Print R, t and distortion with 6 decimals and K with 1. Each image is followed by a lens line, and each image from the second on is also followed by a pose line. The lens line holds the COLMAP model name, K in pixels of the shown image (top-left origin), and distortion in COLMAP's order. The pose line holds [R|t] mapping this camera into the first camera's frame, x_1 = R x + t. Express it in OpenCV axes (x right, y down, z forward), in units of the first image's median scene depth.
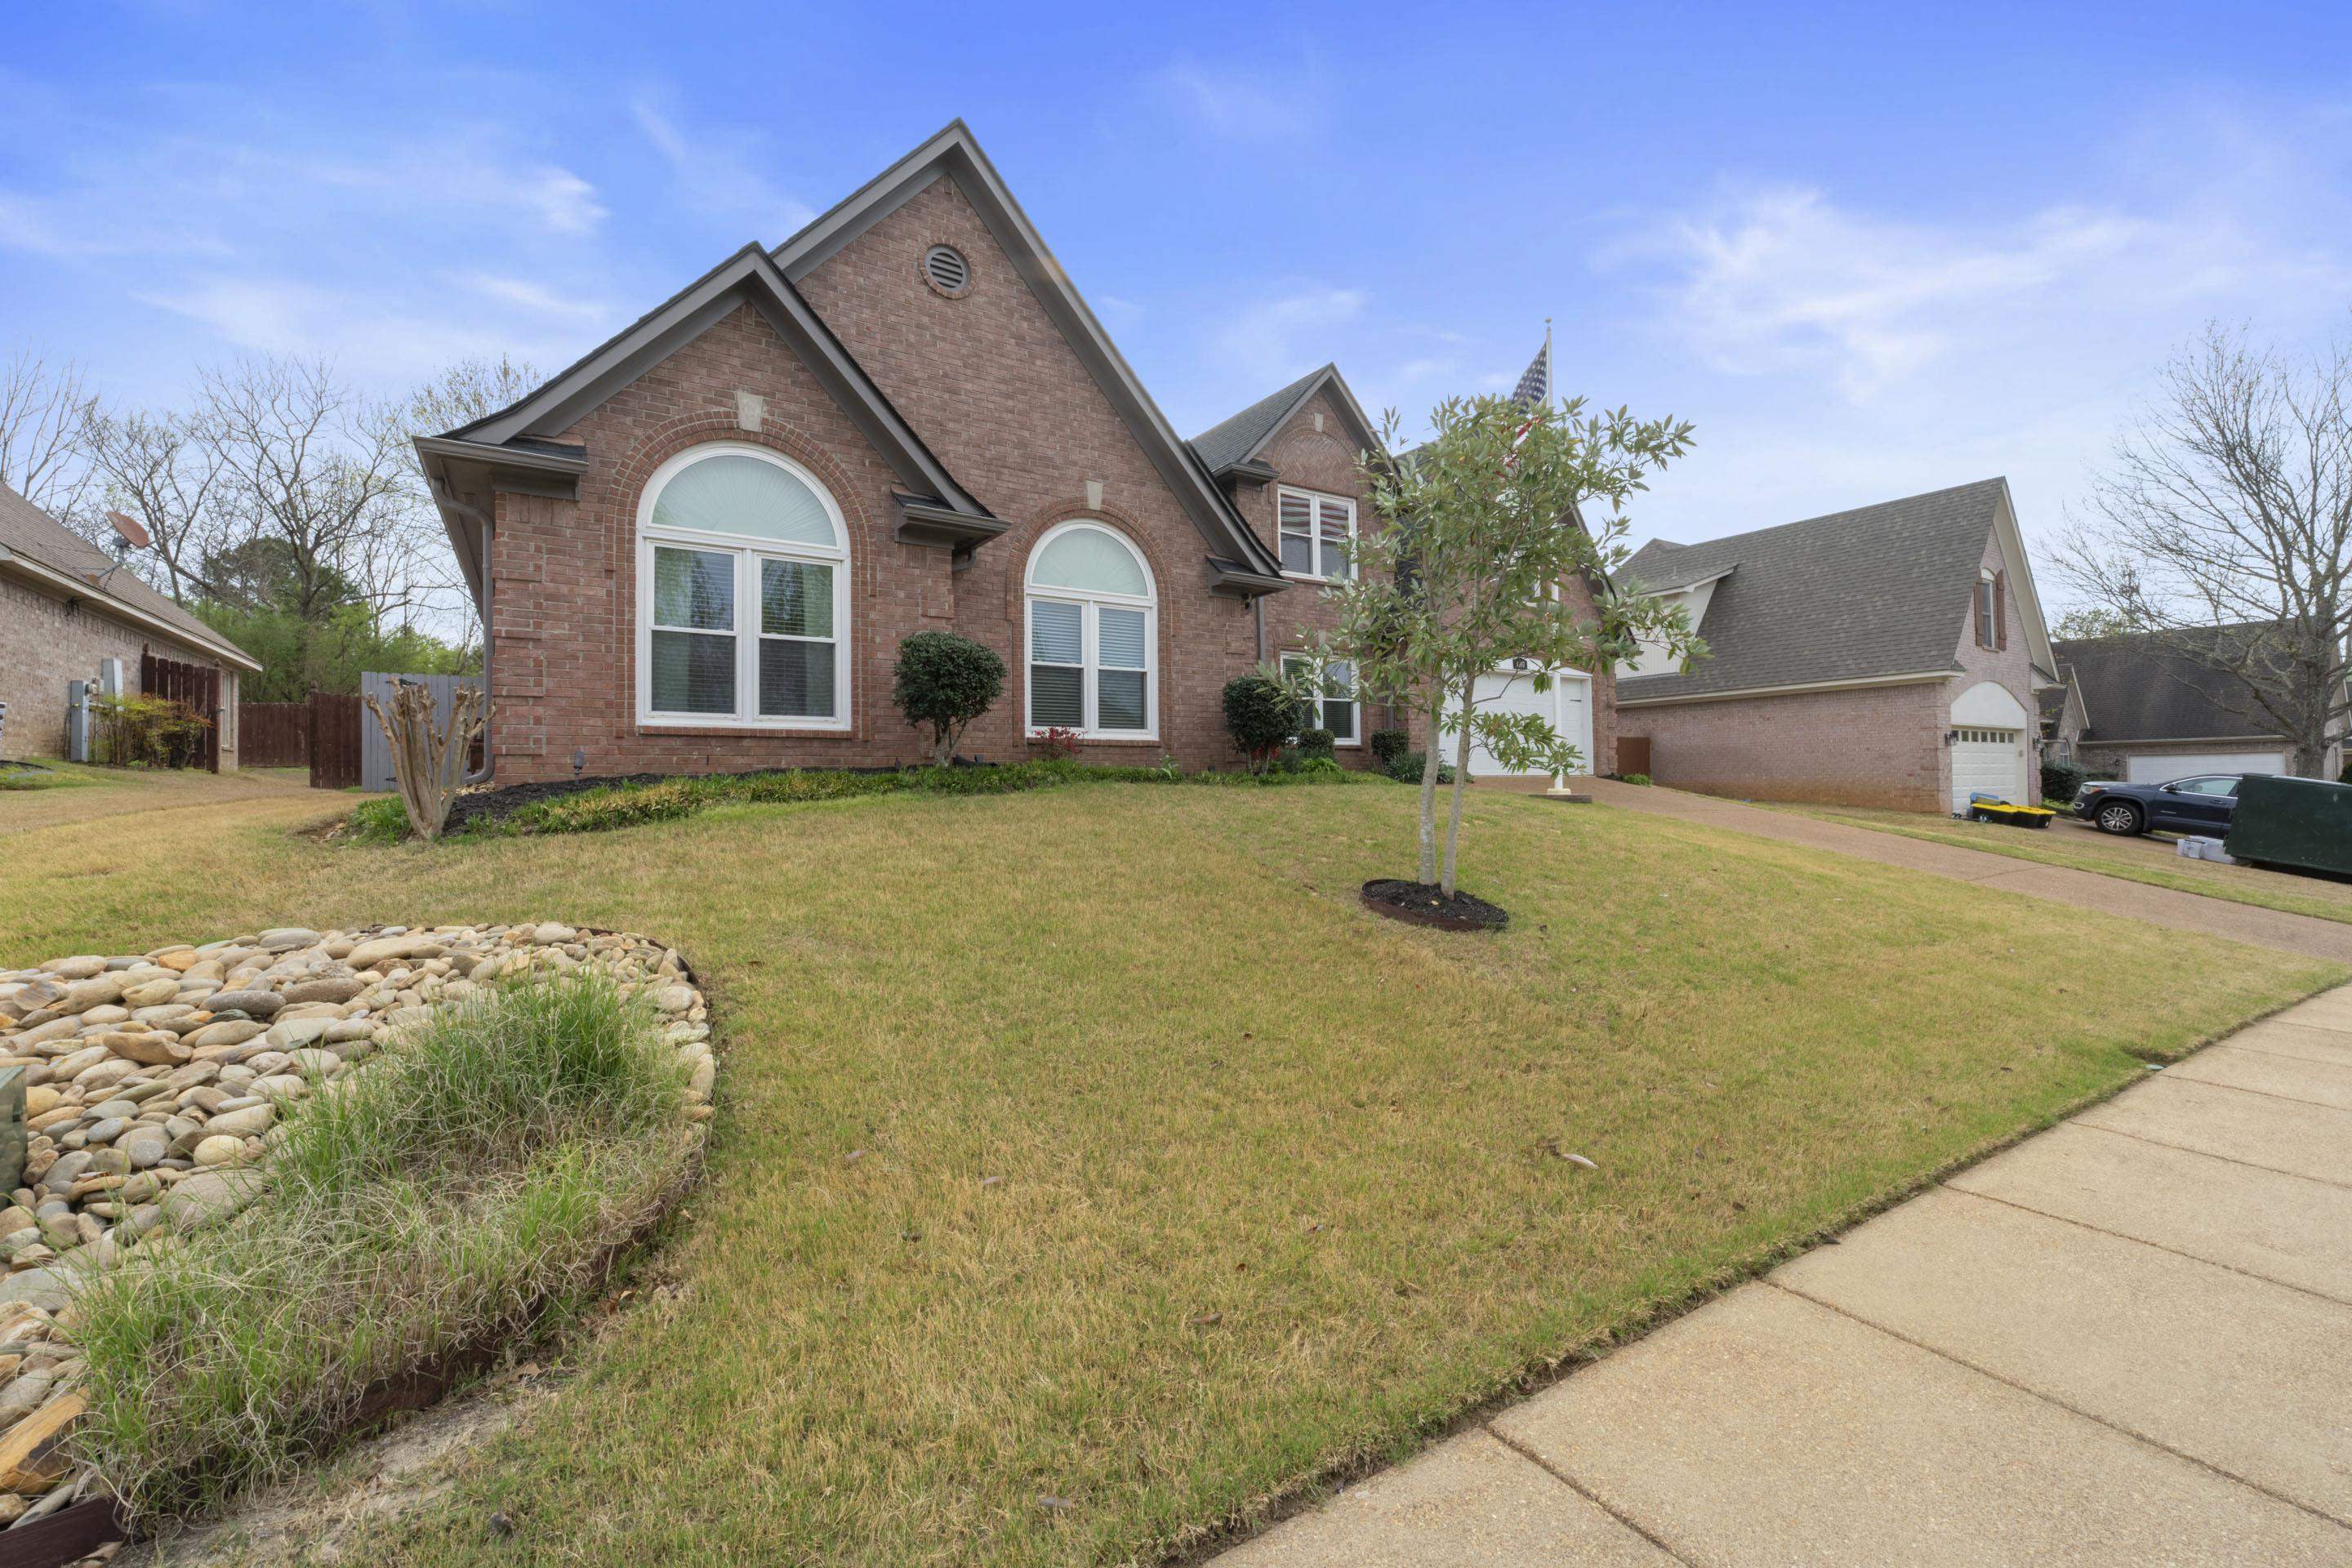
lens RADIAL K [[949.7, 0, 1176.7], [0, 949.7, 774.3], [0, 0, 1]] dist [-0.002371, -0.000035]
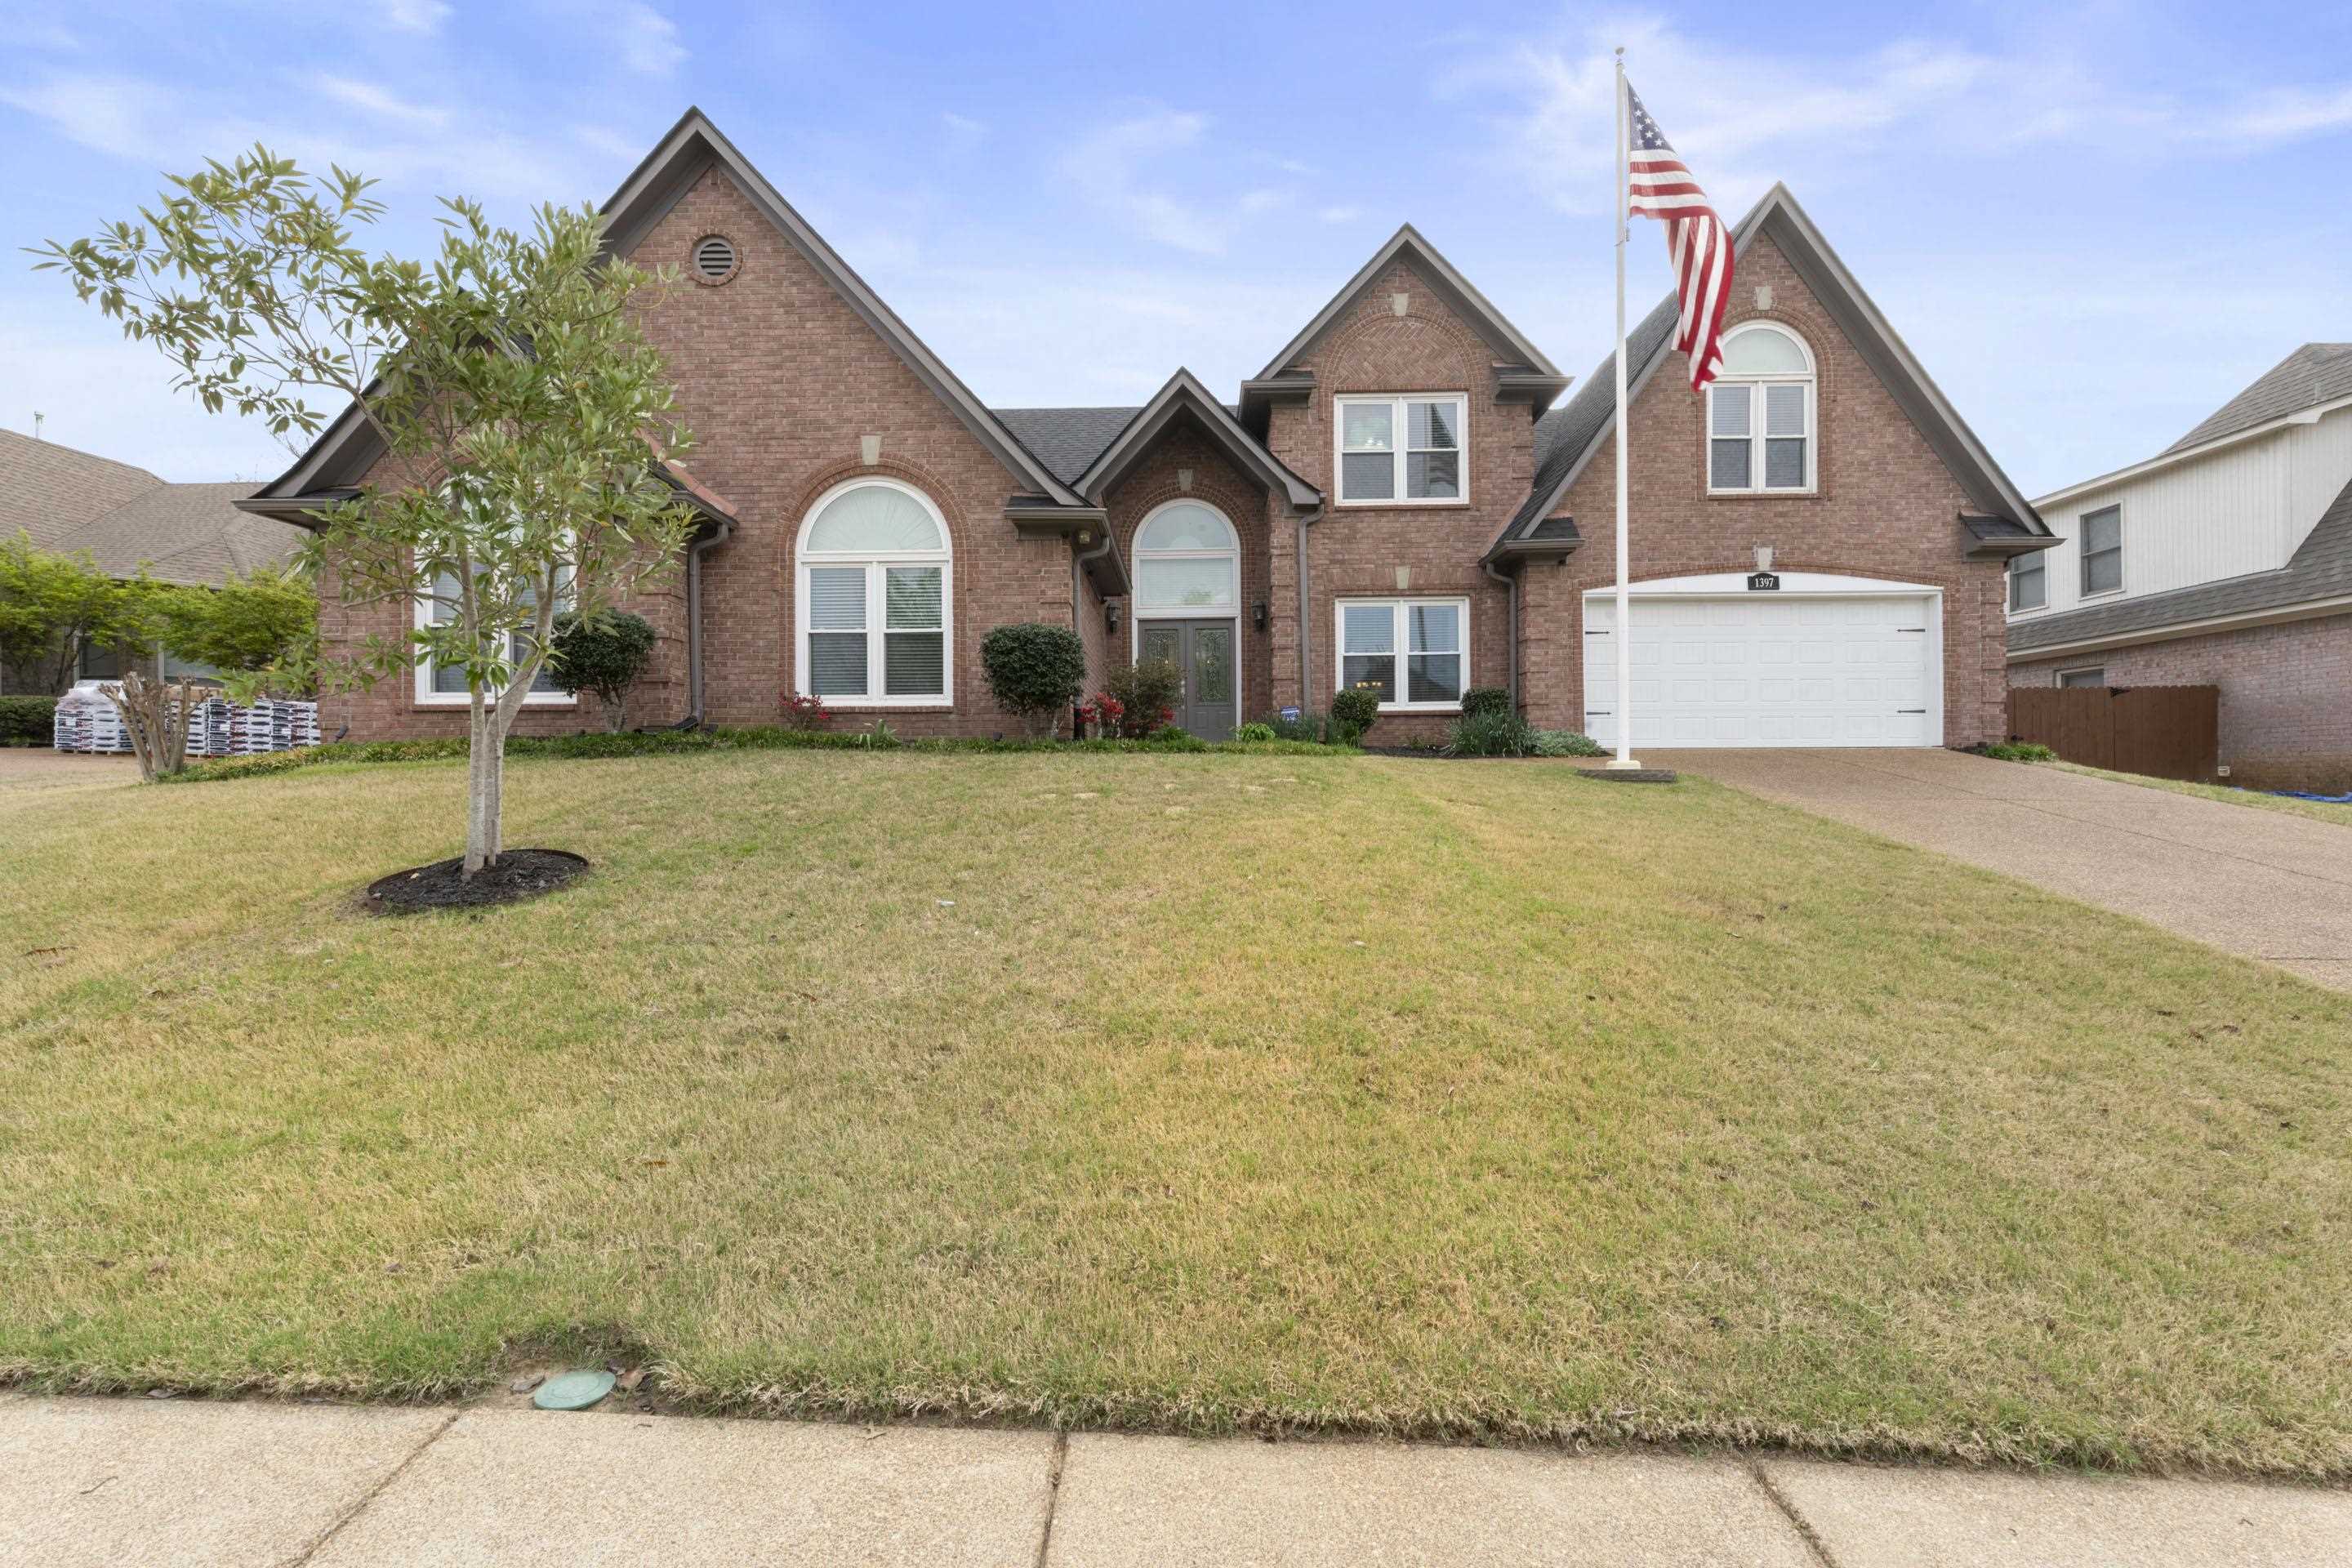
lens RADIAL K [[949.7, 0, 1171.6], [0, 949.7, 780.8], [0, 0, 1]] dist [-0.002371, -0.000035]
pose [[0.831199, 0.008068, -0.555917, 0.707492], [0.002062, 0.999843, 0.017594, 0.021685], [0.555972, -0.015770, 0.831052, 0.378983]]
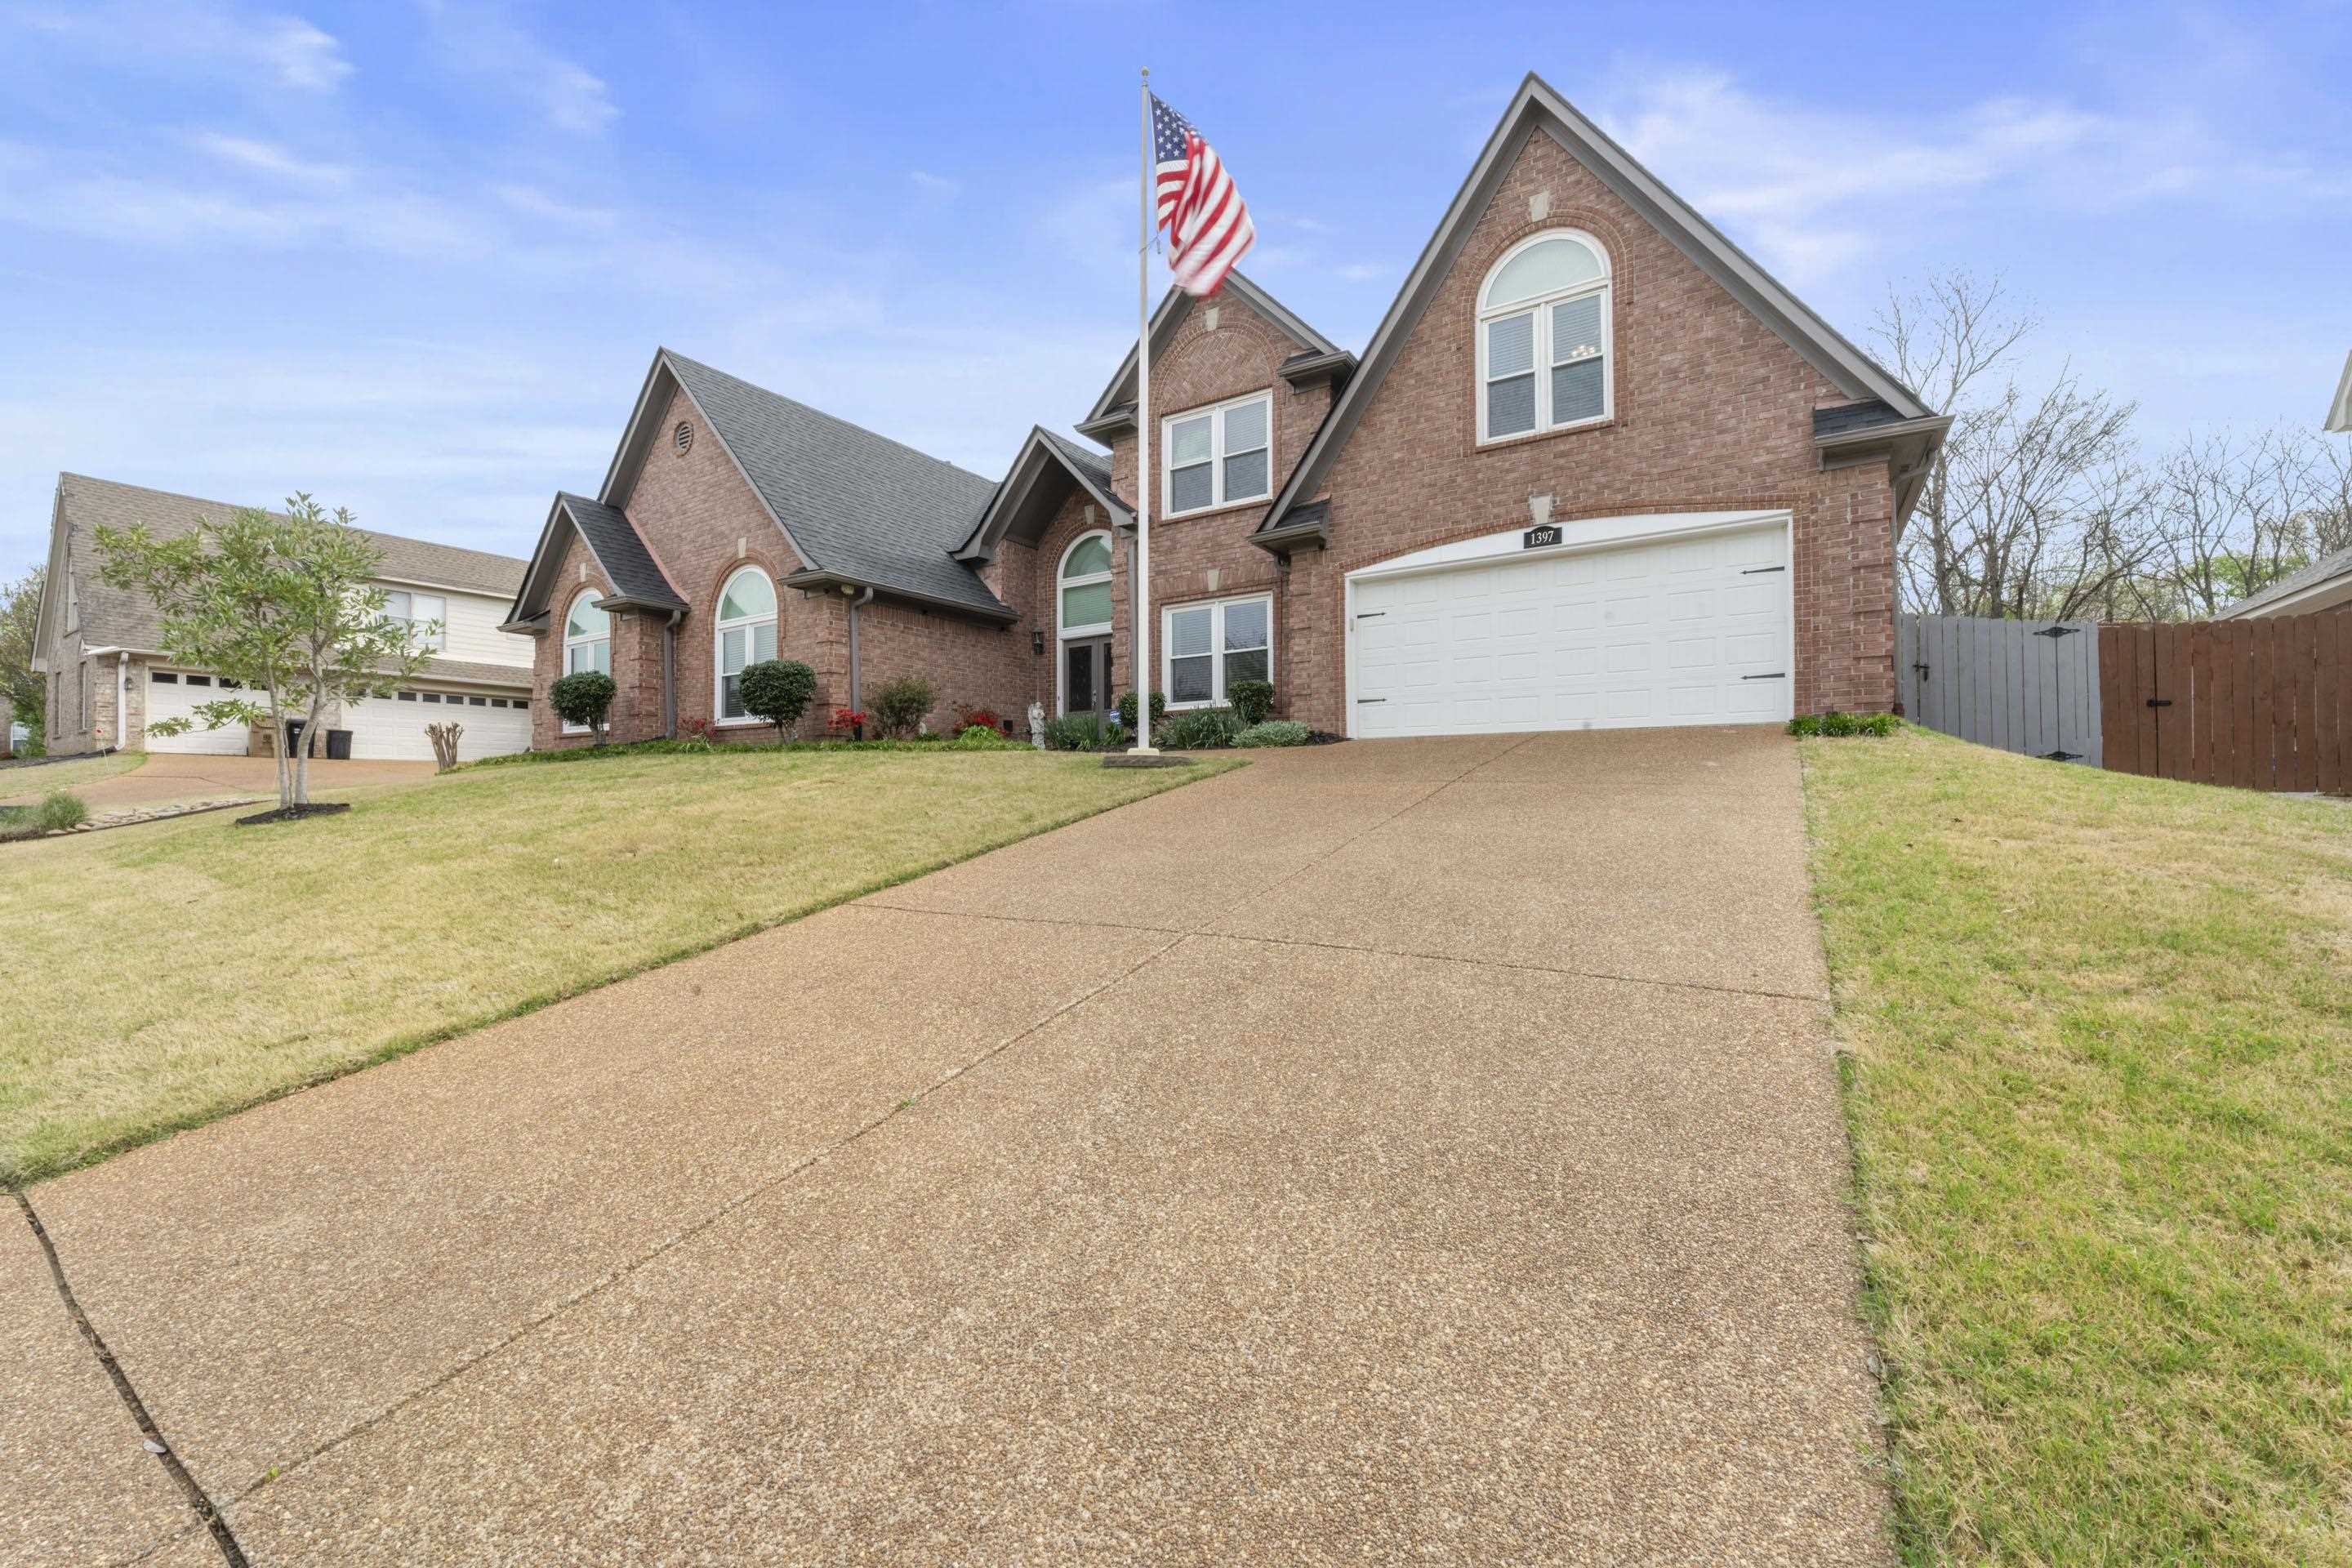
lens RADIAL K [[949.7, 0, 1153.4], [0, 949.7, 783.9], [0, 0, 1]] dist [-0.002371, -0.000035]
pose [[0.398552, -0.001647, -0.917144, 1.446342], [0.009470, 0.999952, 0.002319, 0.053856], [0.917097, -0.009610, 0.398549, 1.012787]]
